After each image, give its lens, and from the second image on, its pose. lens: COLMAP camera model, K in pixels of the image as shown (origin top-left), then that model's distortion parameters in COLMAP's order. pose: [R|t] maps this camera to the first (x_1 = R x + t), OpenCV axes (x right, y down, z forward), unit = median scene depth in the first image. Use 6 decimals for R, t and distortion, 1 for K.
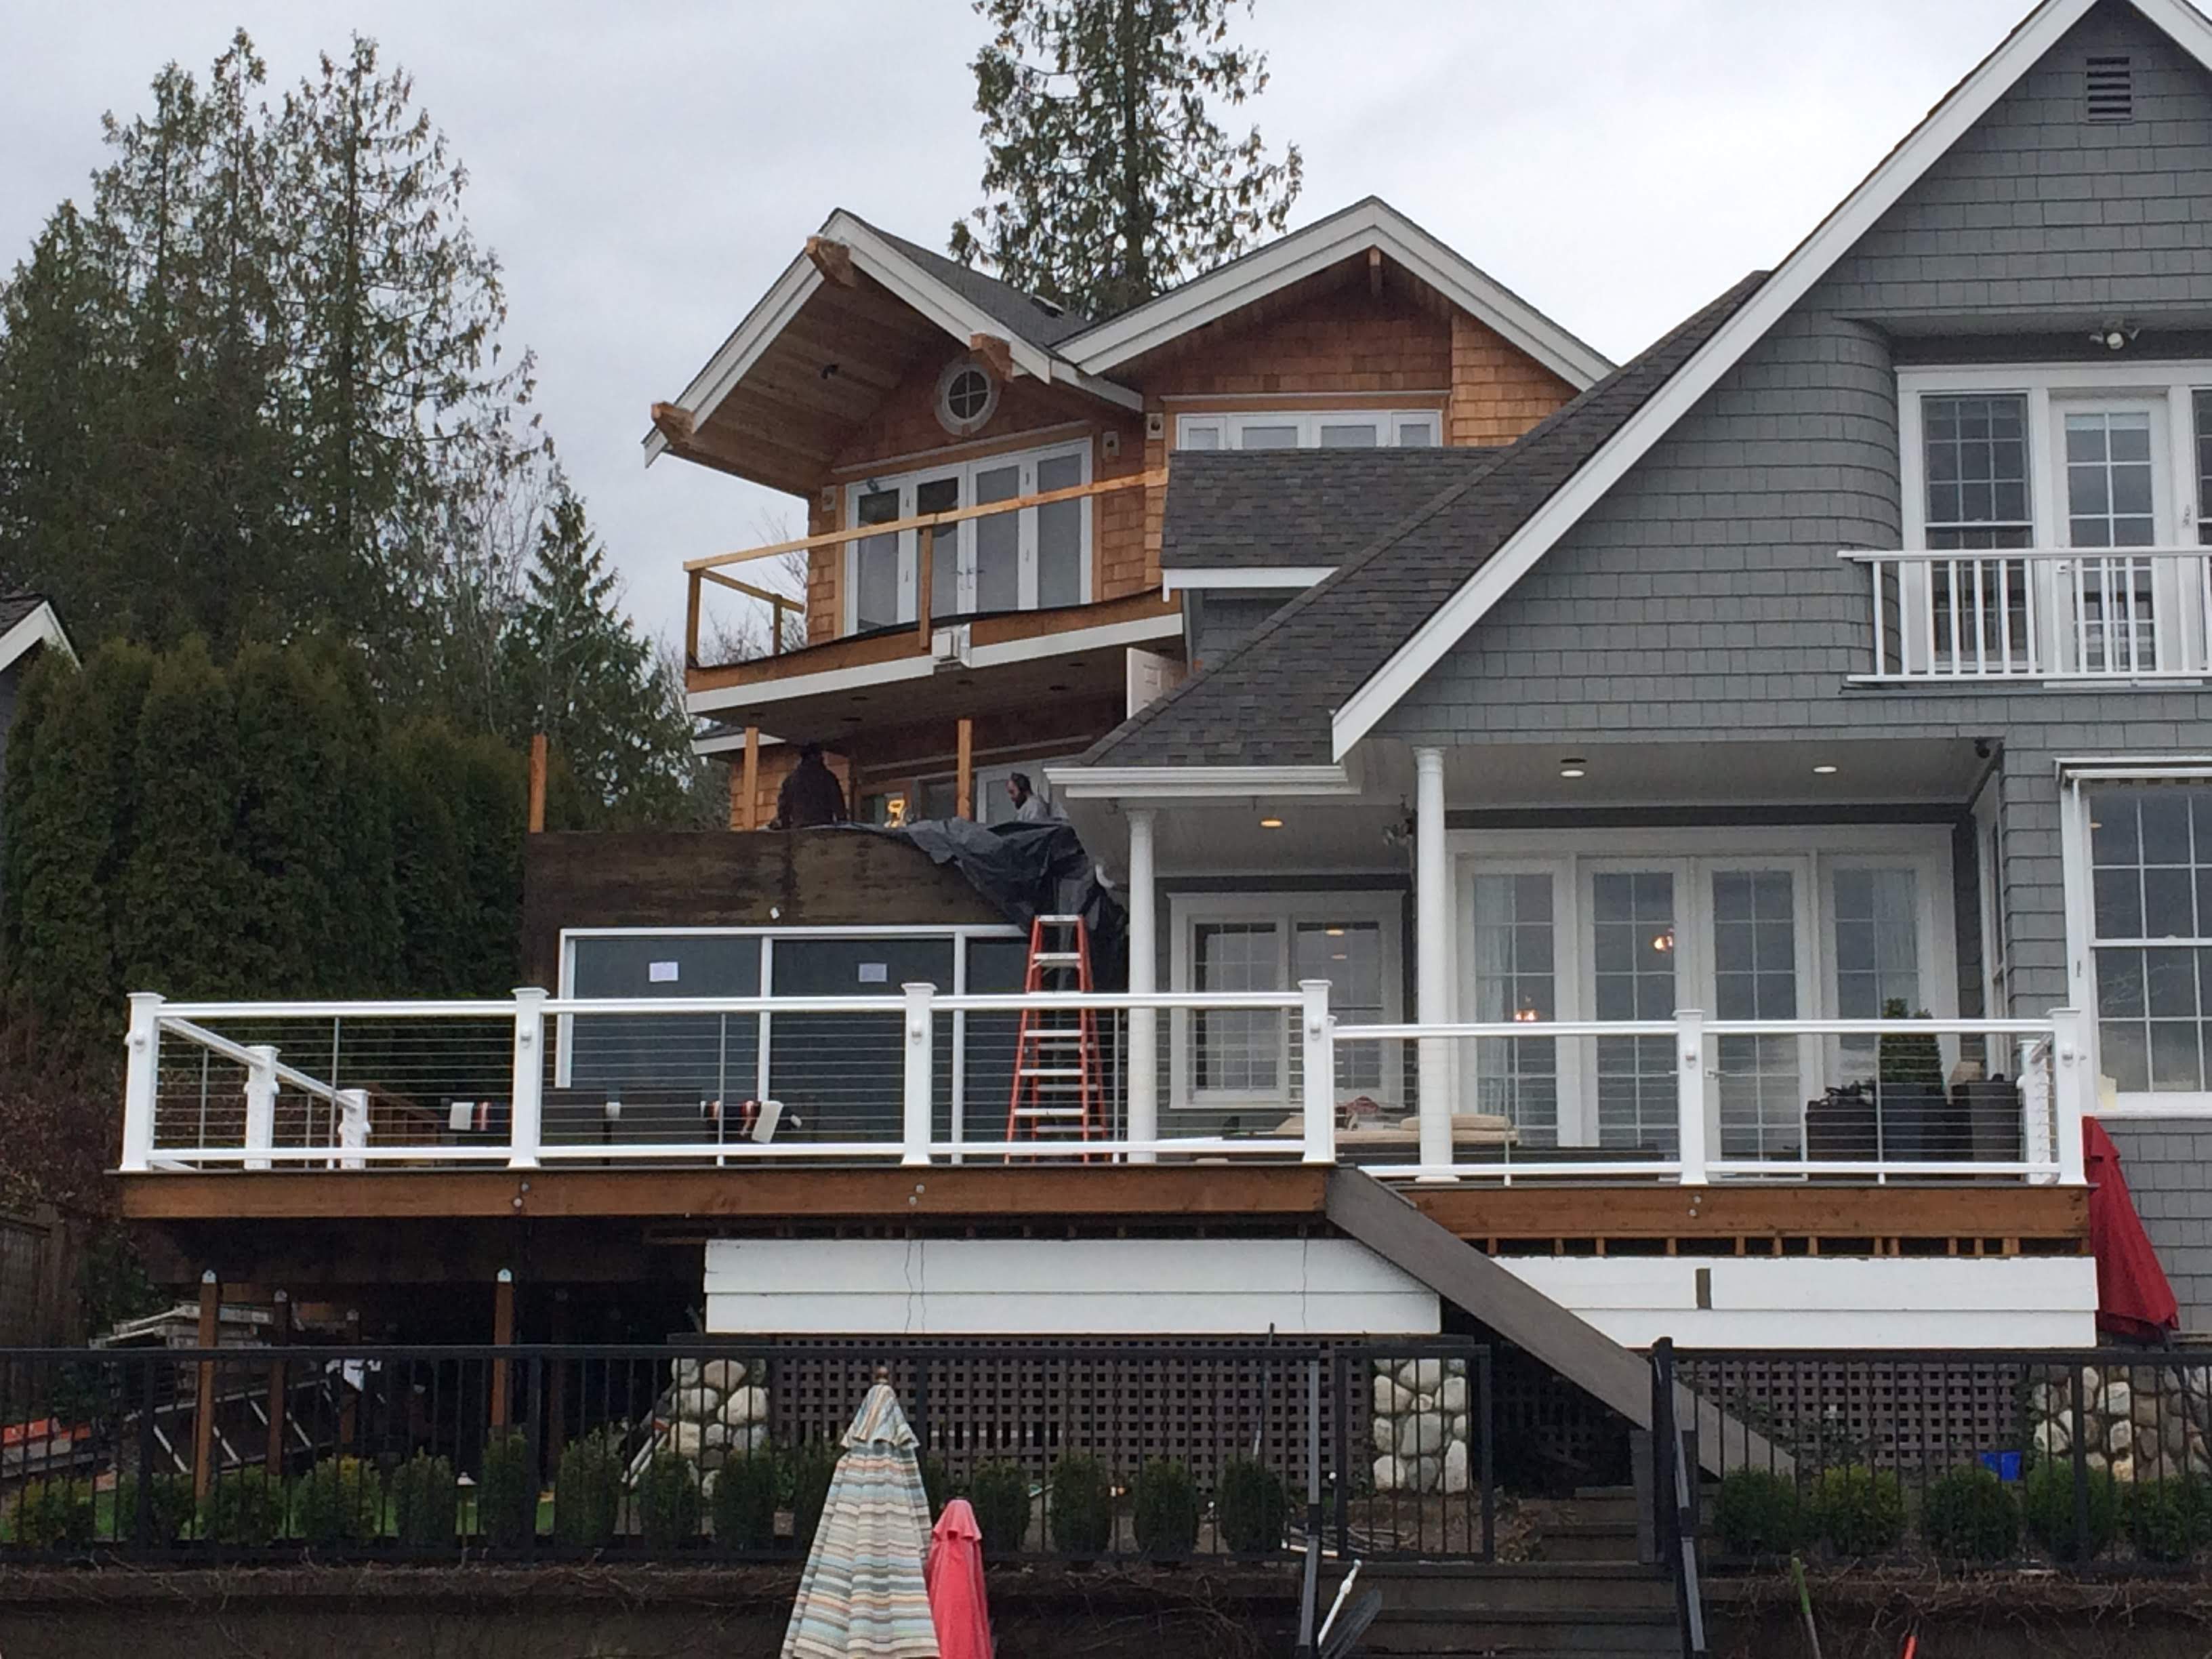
lens RADIAL K [[4087.4, 0, 1106.0], [0, 4087.4, 829.5], [0, 0, 1]] dist [0.237388, 0.030919]
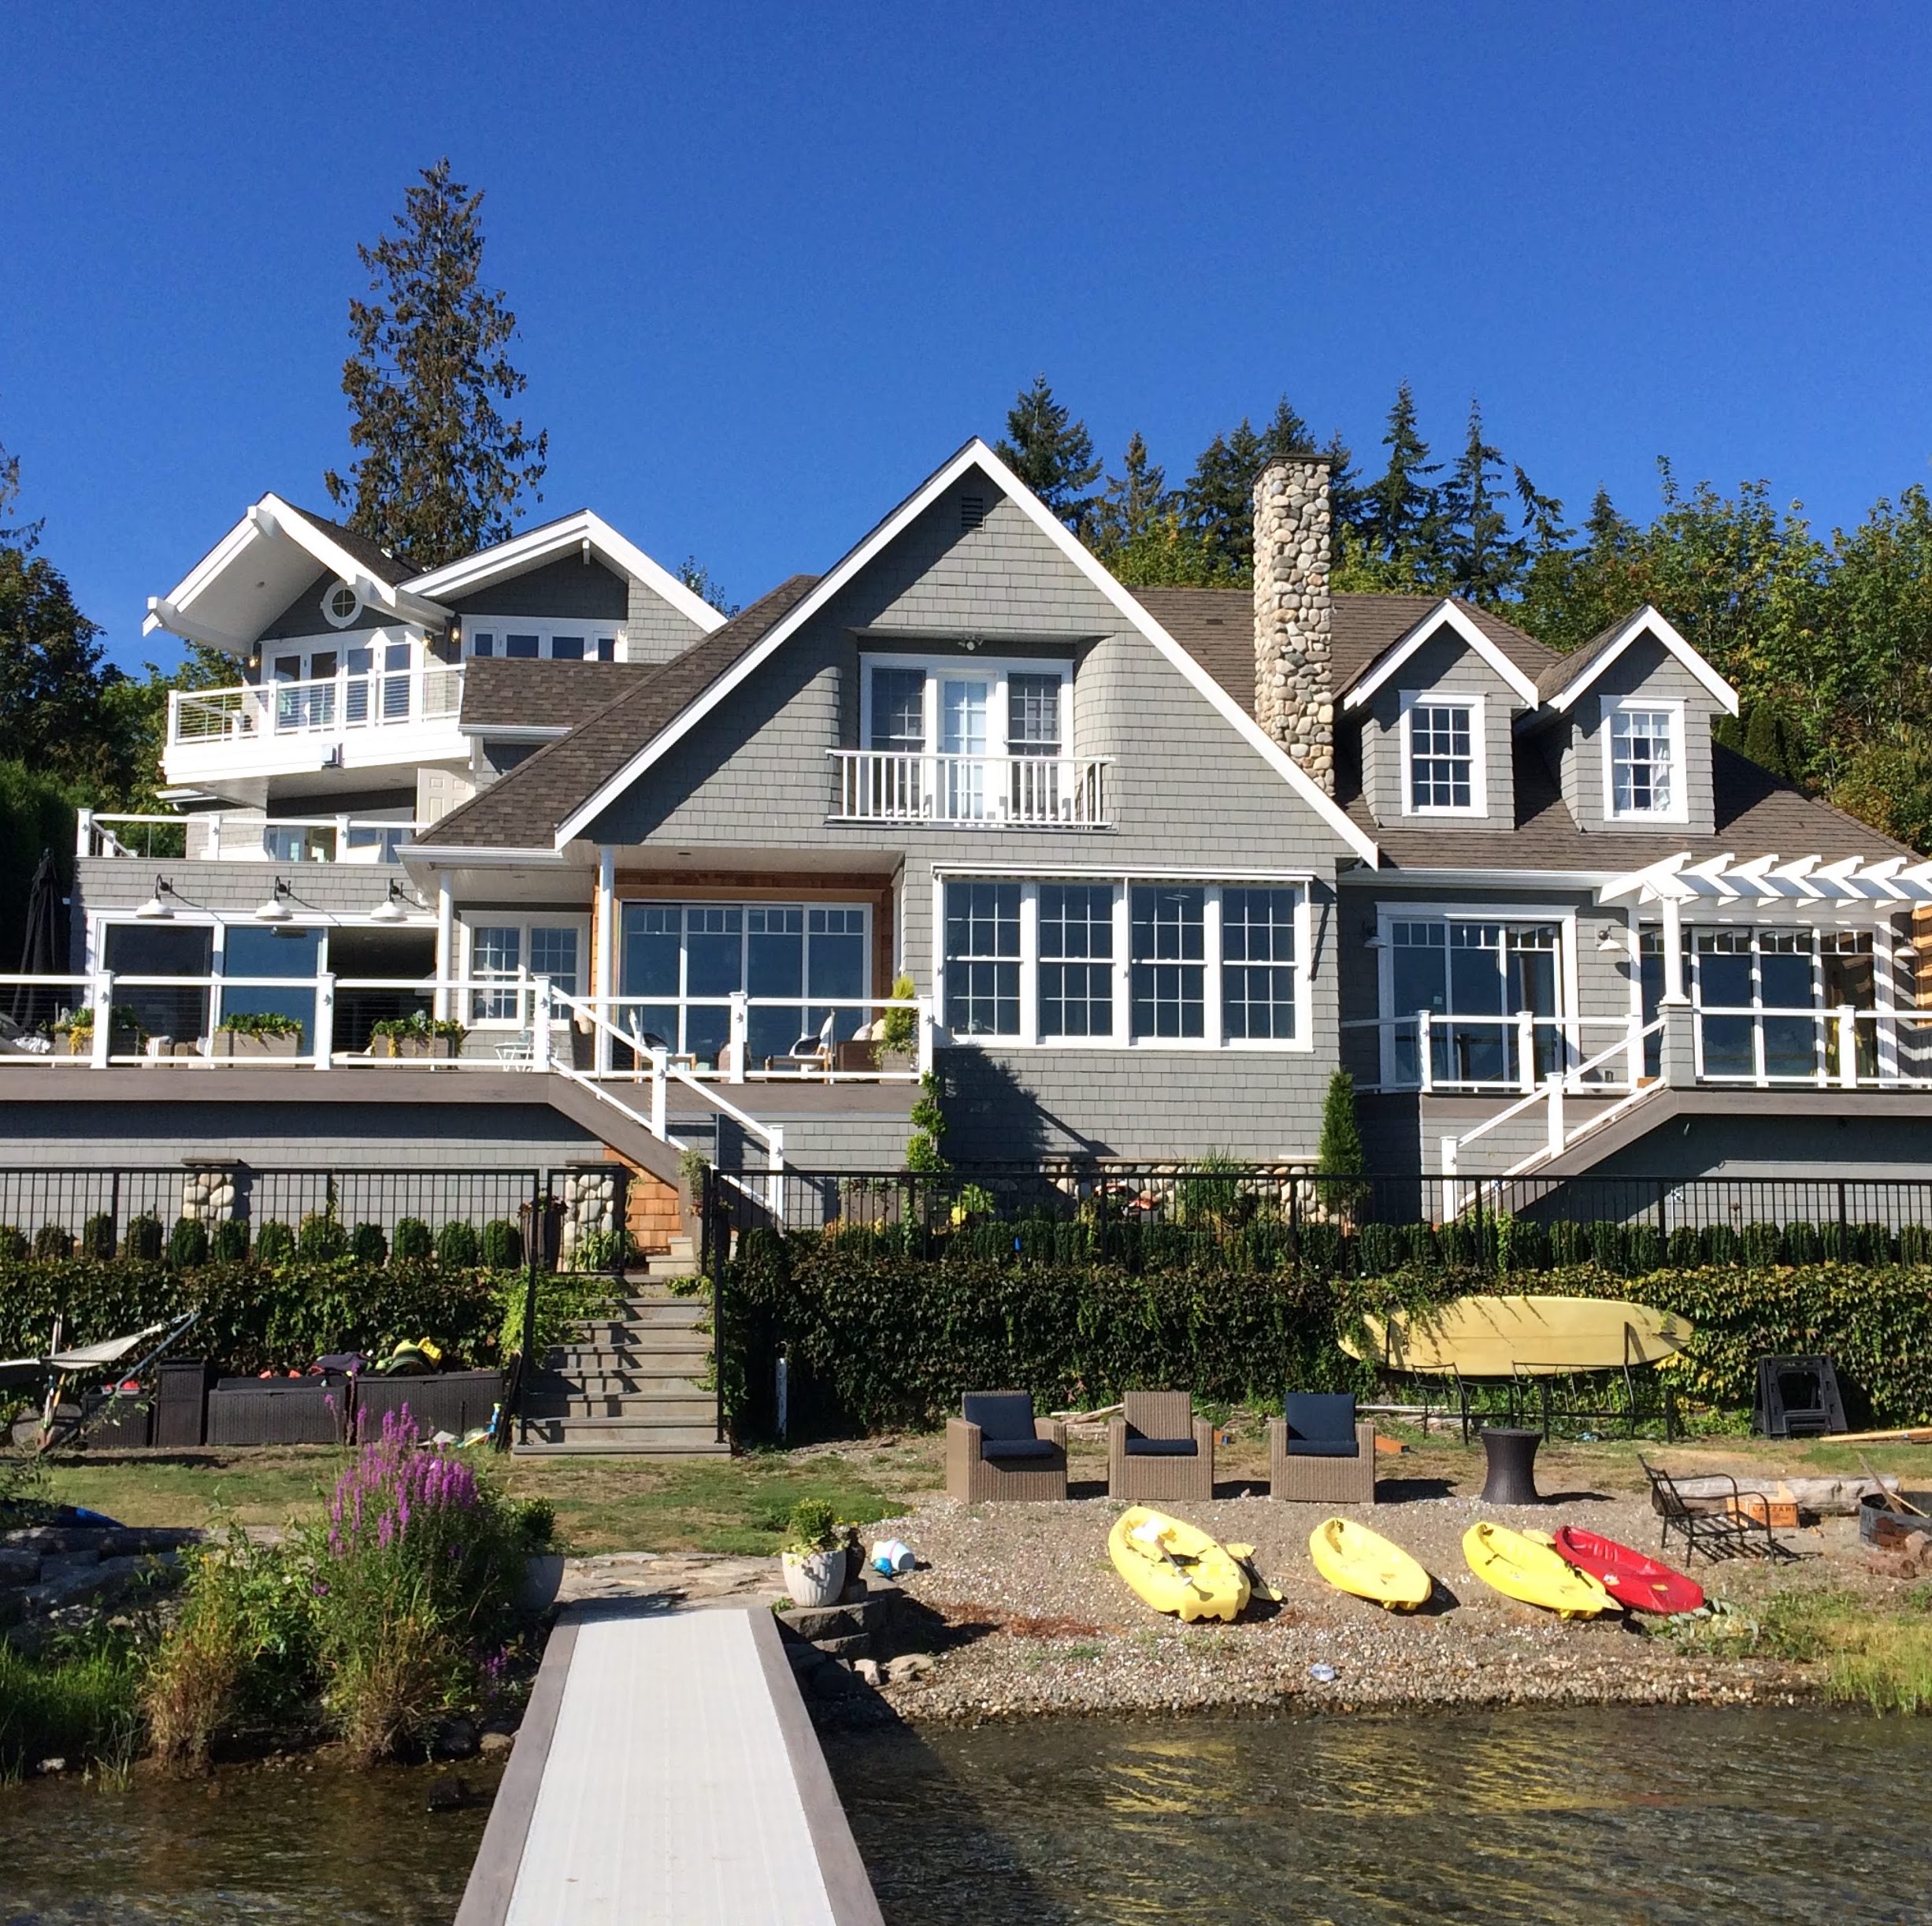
lens RADIAL K [[2428.2, 0, 966.0], [0, 2428.2, 963.0], [0, 0, 1]] dist [0.126435, -0.008633]
pose [[0.973788, 0.038240, 0.224222, -0.007139], [-0.049564, 0.997753, 0.045091, -0.022090], [-0.221994, -0.055023, 0.973494, -0.108728]]
